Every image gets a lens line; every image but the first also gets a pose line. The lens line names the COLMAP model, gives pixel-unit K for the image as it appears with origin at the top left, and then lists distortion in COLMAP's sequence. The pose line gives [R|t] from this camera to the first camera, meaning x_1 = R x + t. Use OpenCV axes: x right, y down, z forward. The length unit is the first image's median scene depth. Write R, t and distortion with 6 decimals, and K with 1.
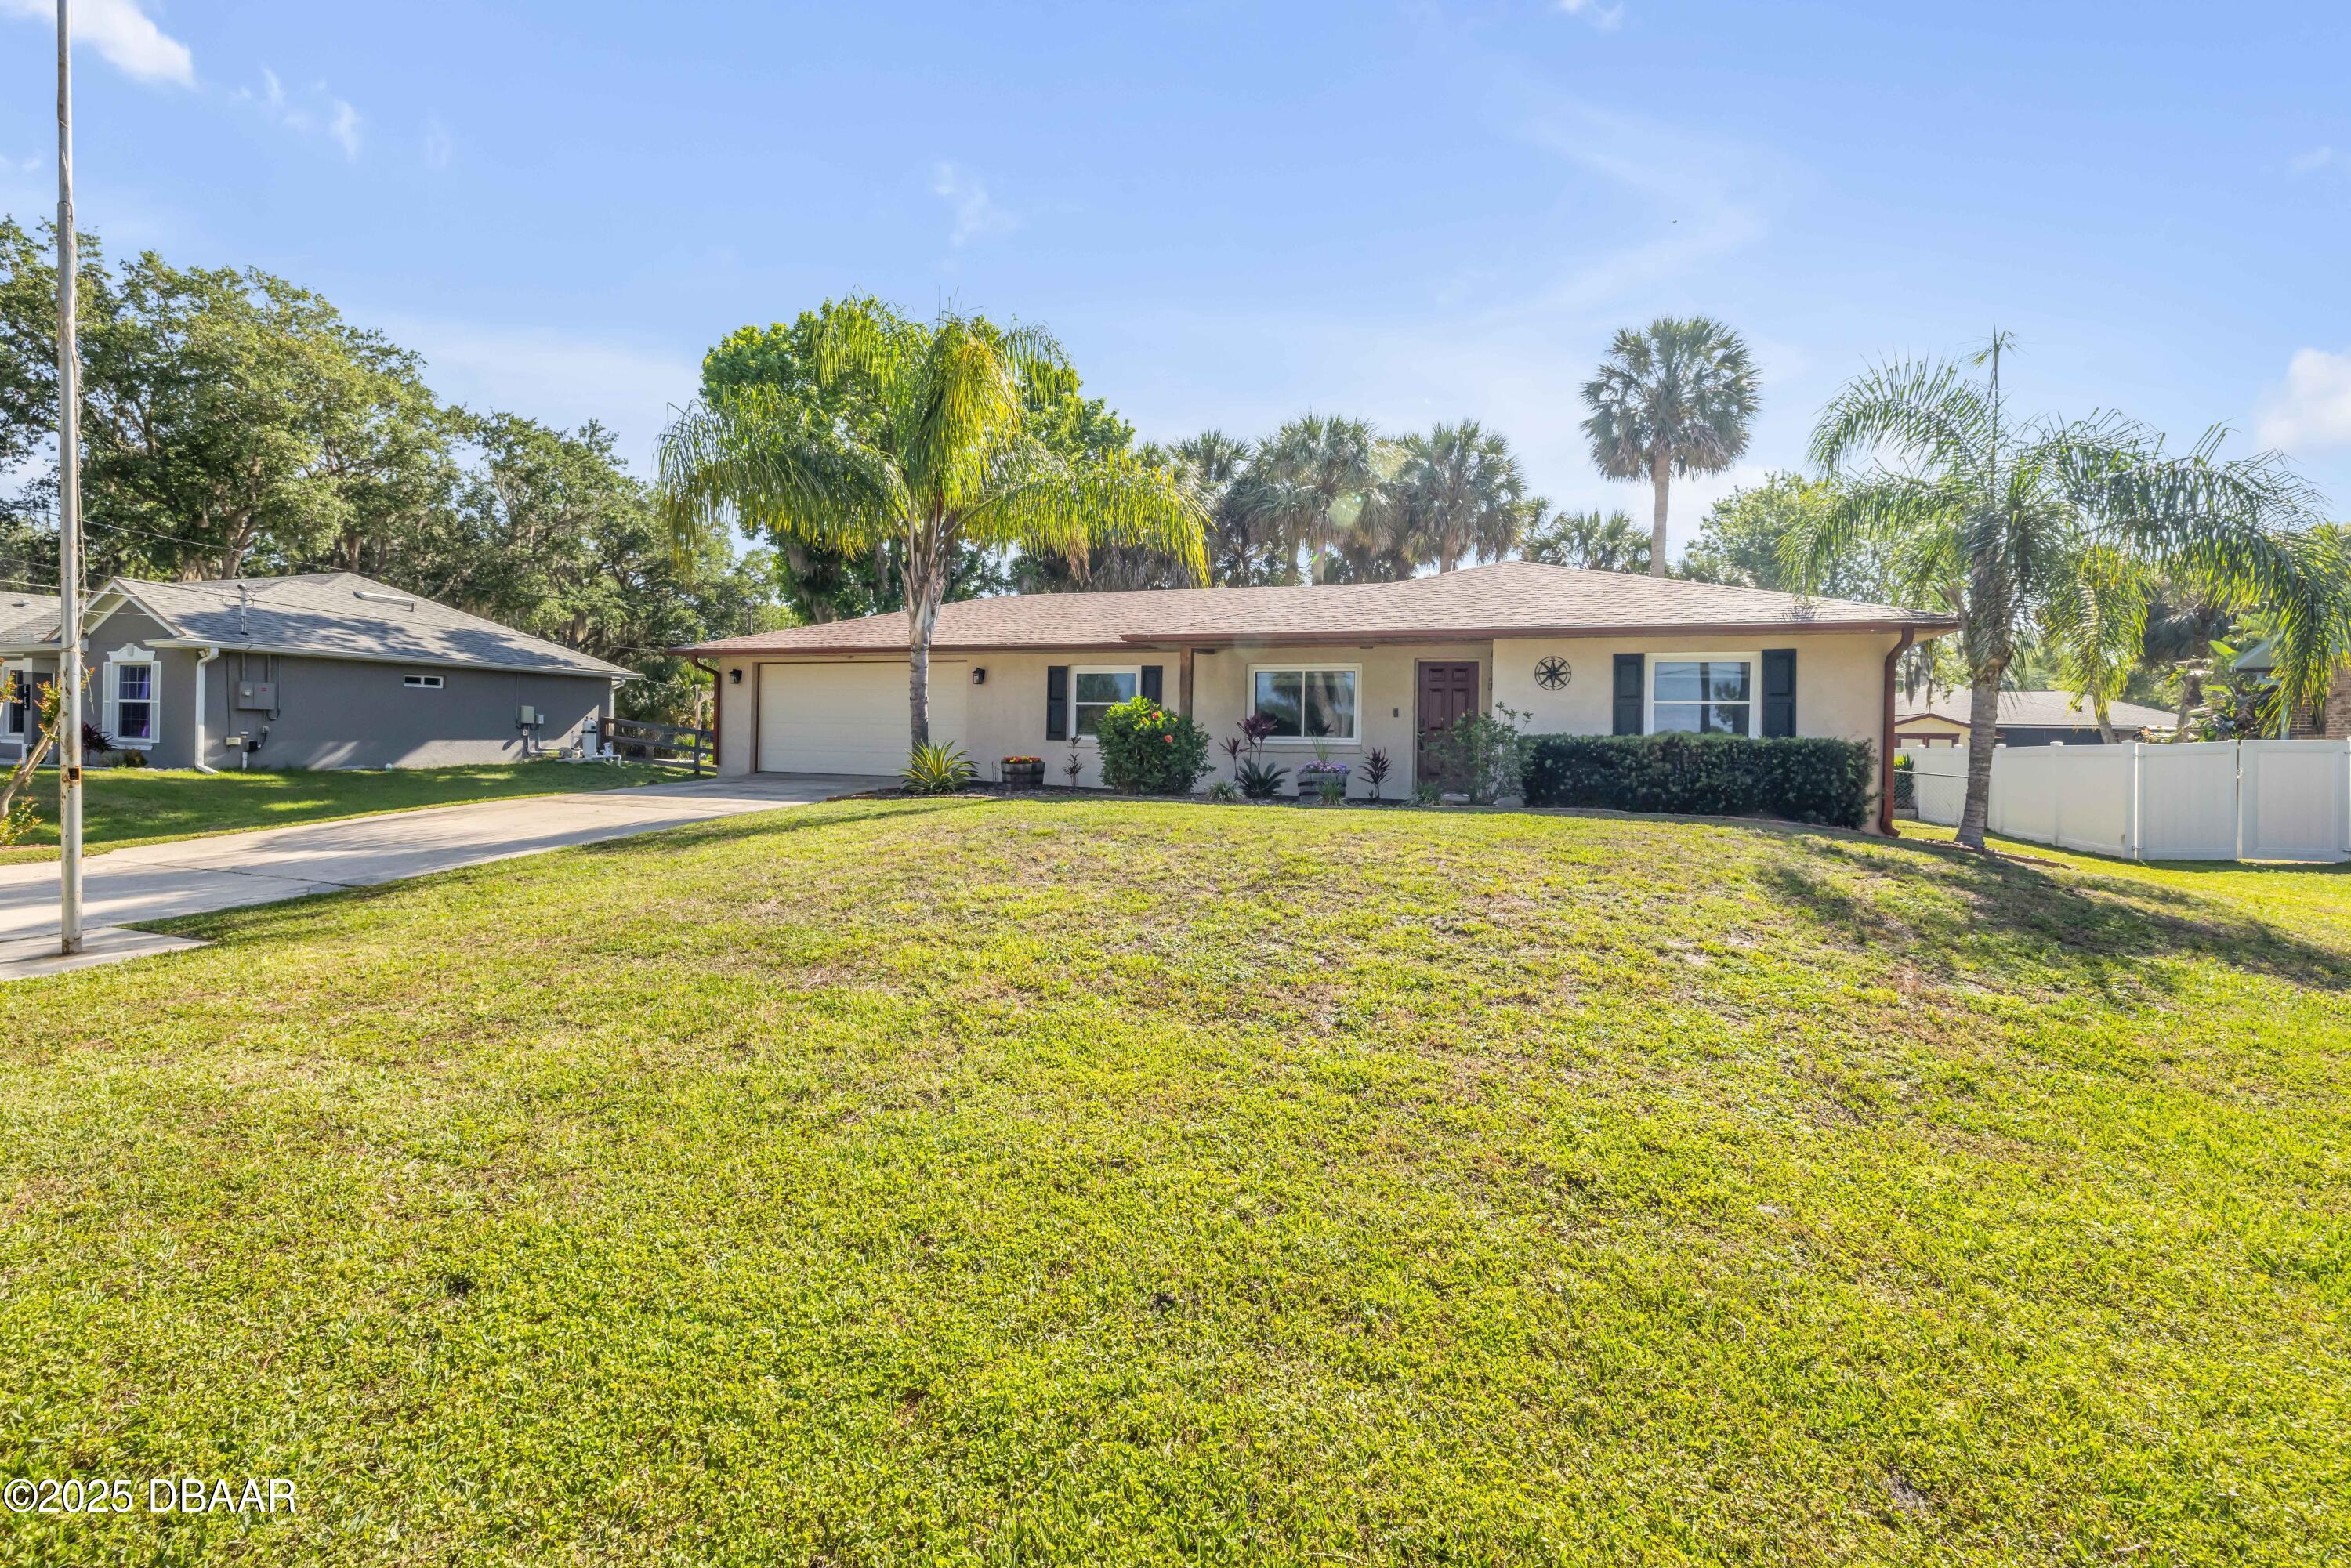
lens RADIAL K [[967.3, 0, 1190.7], [0, 967.3, 727.0], [0, 0, 1]] dist [-0.004678, -0.000356]
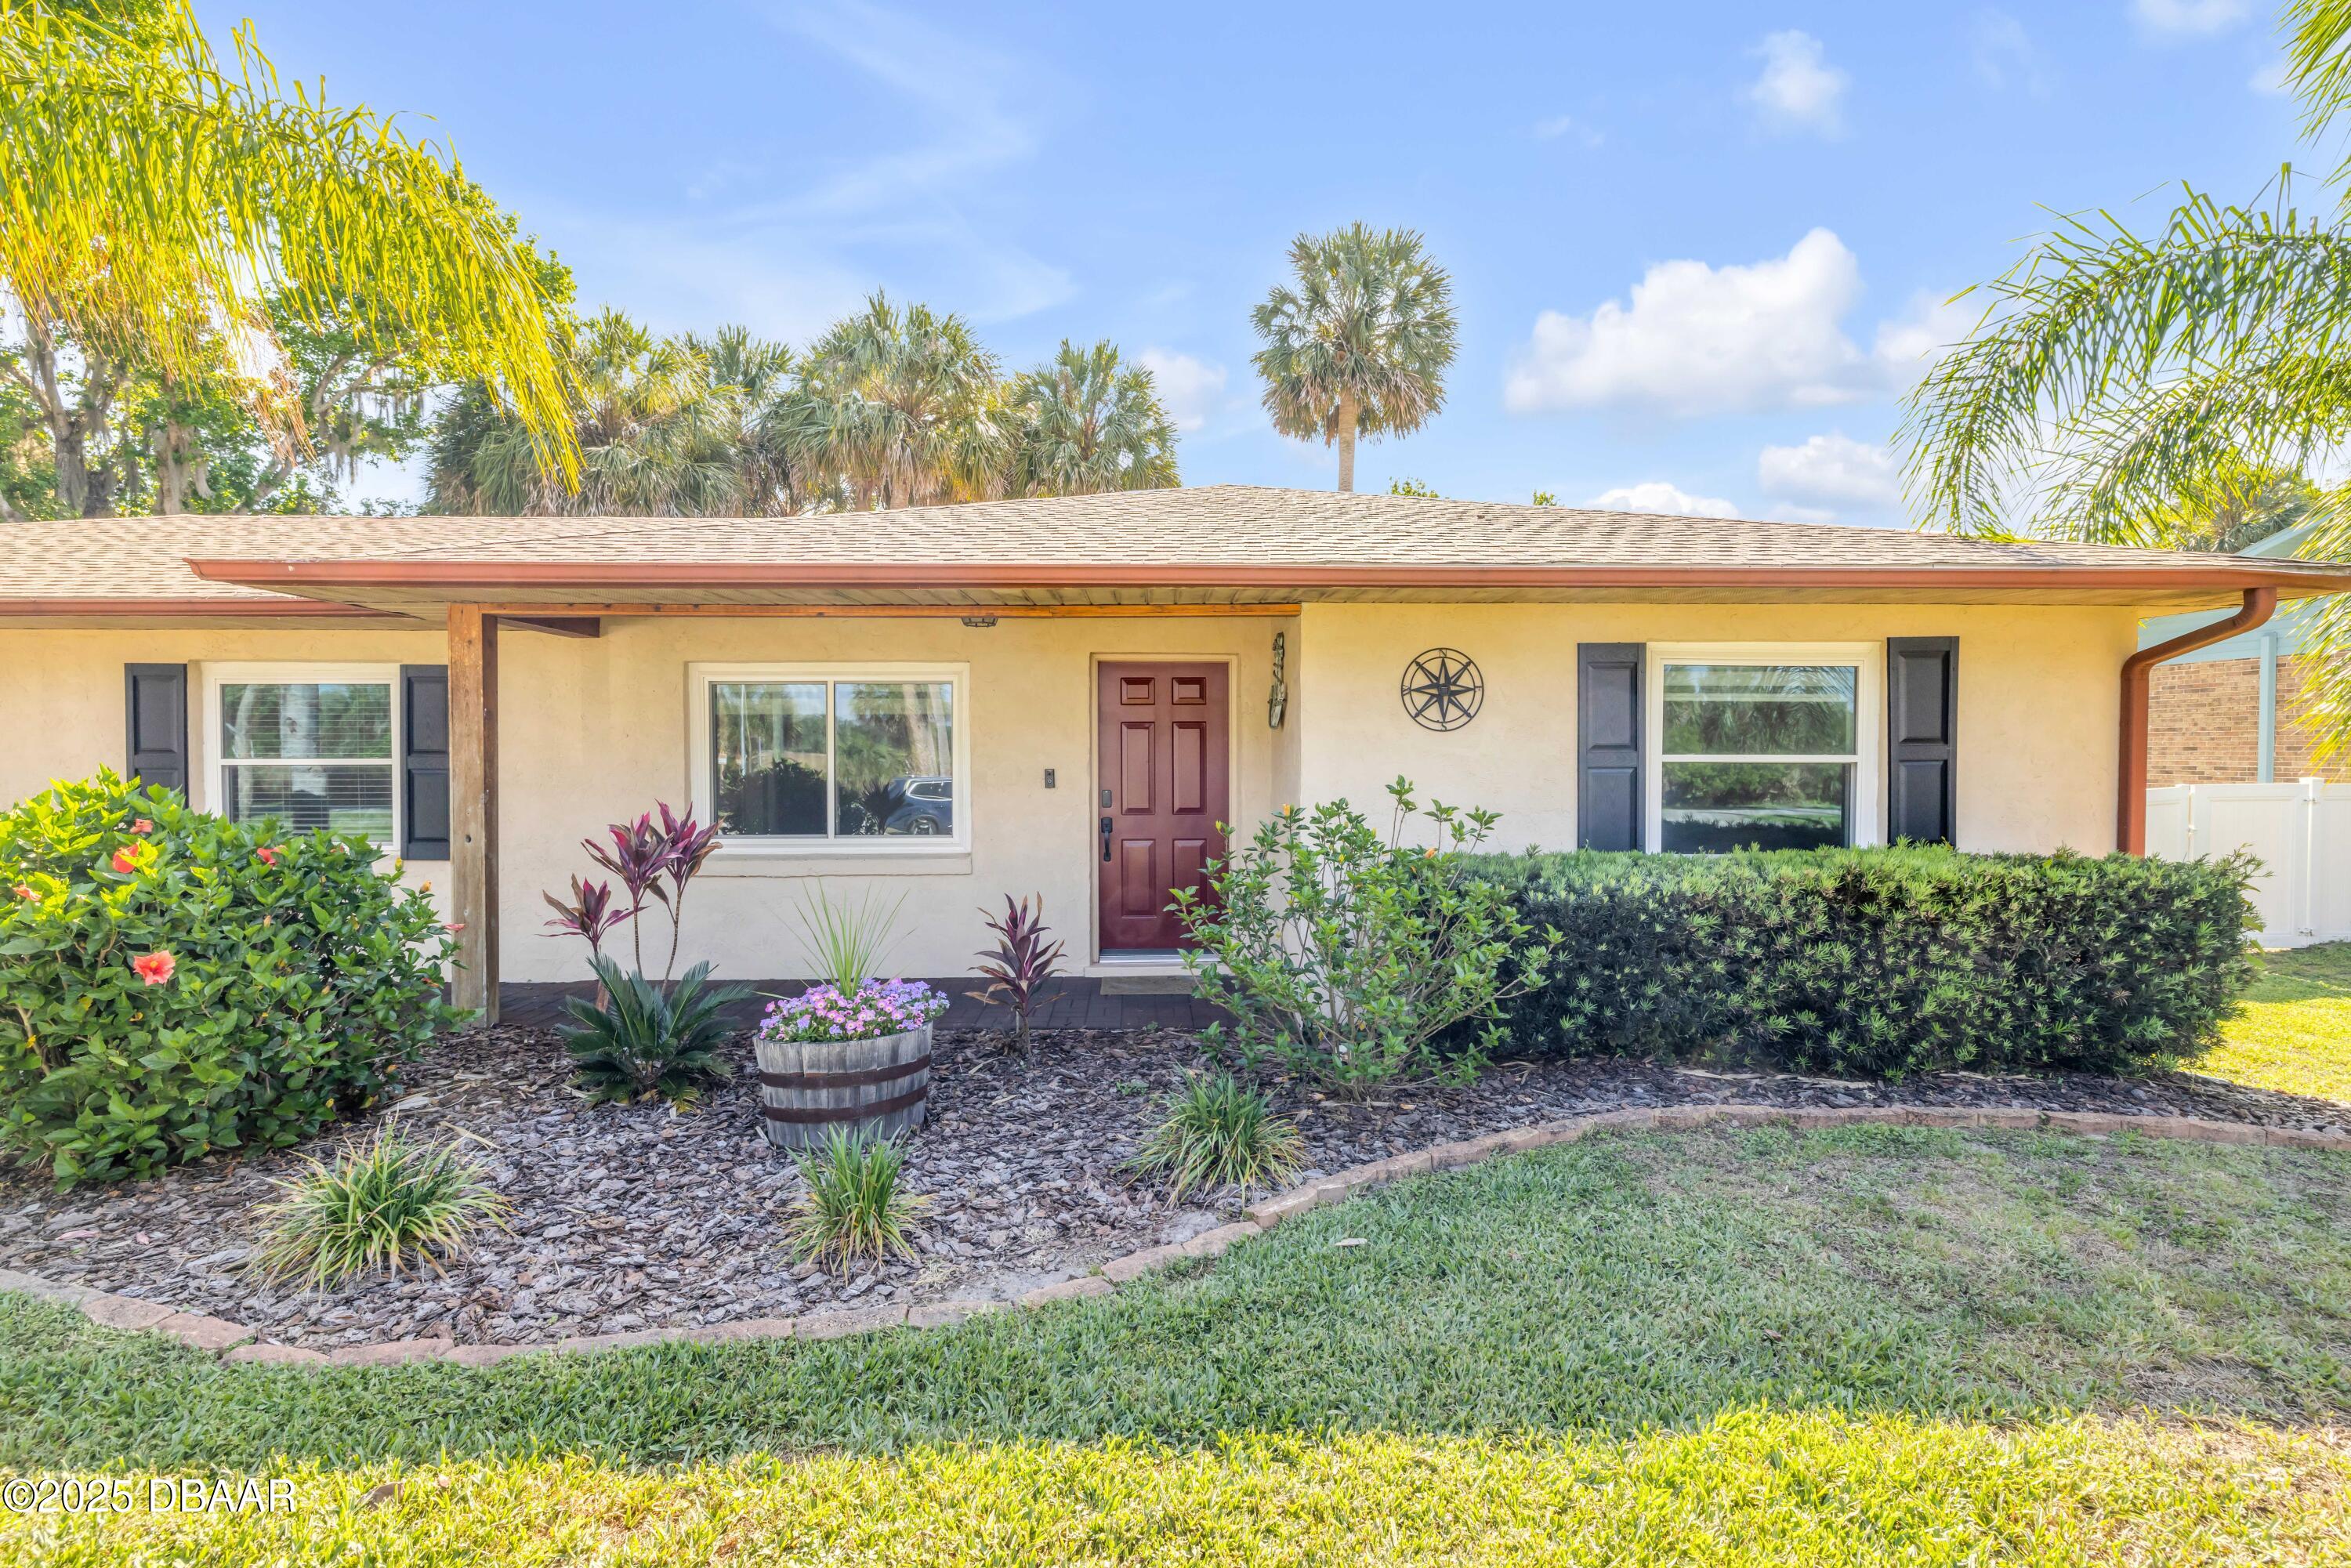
lens RADIAL K [[967.3, 0, 1188.9], [0, 967.3, 765.8], [0, 0, 1]] dist [-0.004678, -0.000356]
pose [[0.920561, -0.026266, 0.389715, 0.060409], [0.014488, 0.999346, 0.033131, -0.019844], [-0.390330, -0.024853, 0.920339, 0.344725]]
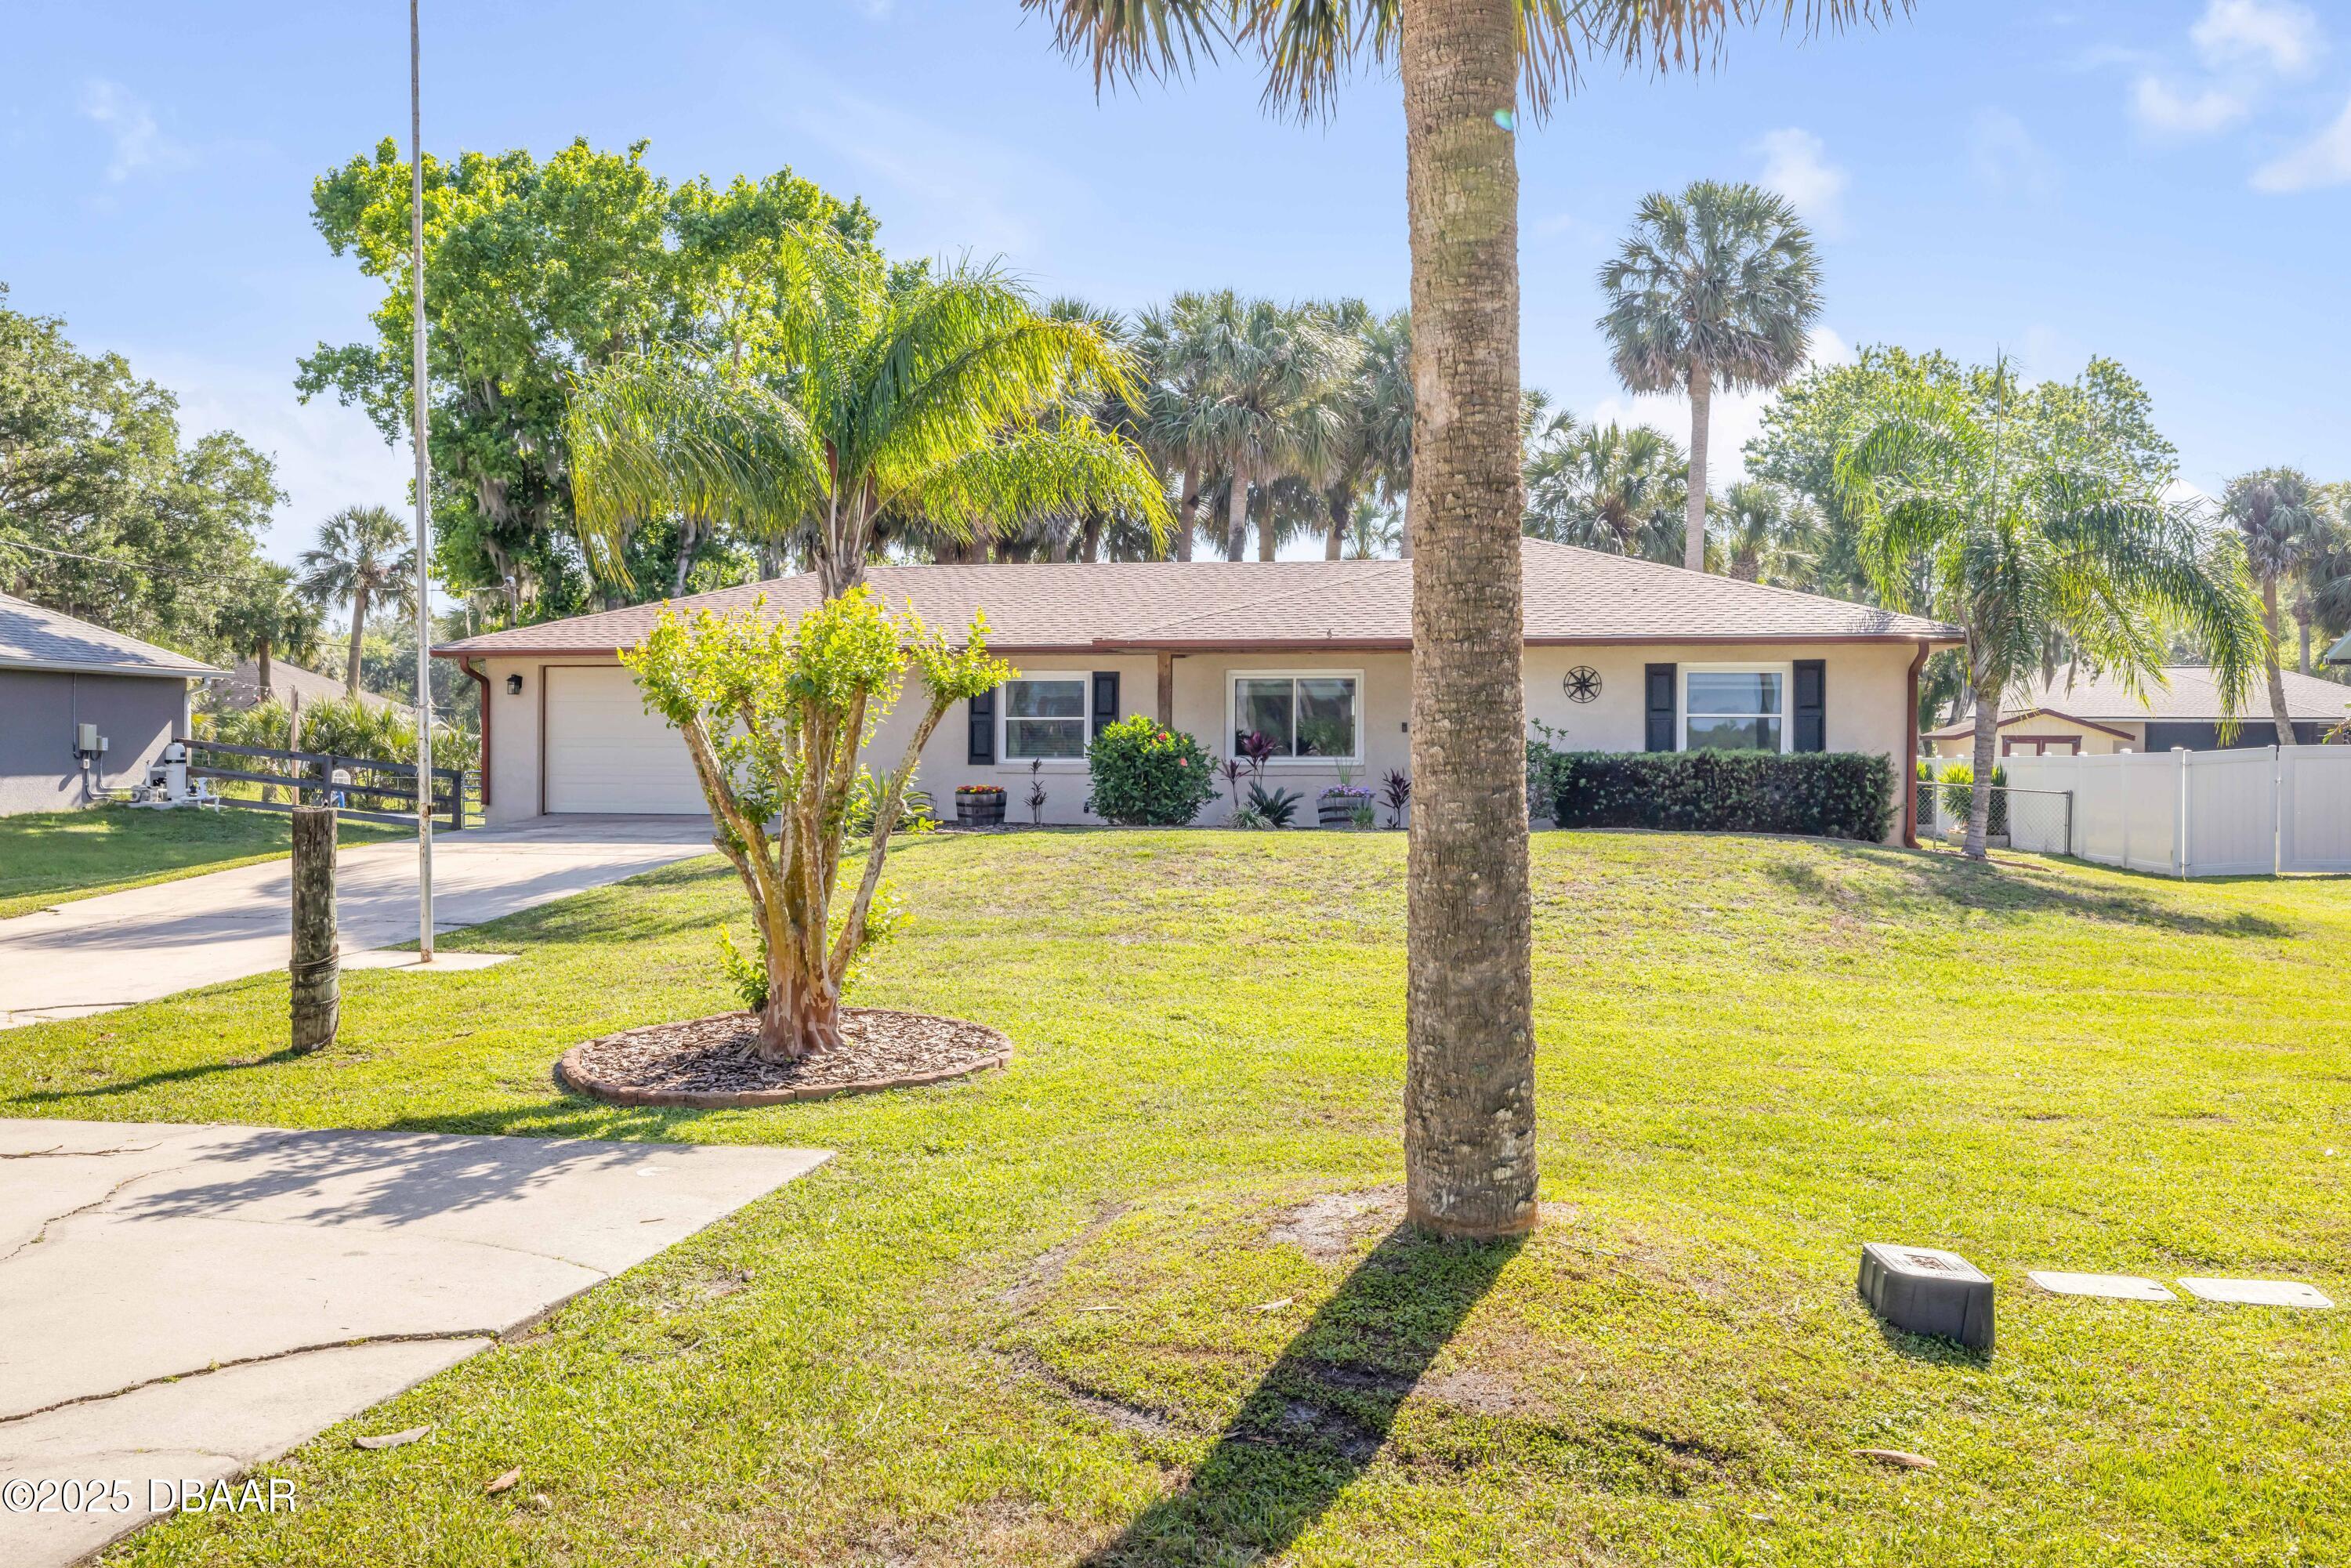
lens RADIAL K [[1756.5, 0, 1169.6], [0, 1756.5, 782.7], [0, 0, 1]] dist [0.010214, -0.001167]
pose [[0.987973, -0.016895, 0.153700, -0.140258], [0.012261, 0.999443, 0.031045, -0.009901], [-0.154139, -0.028787, 0.987630, -0.305477]]
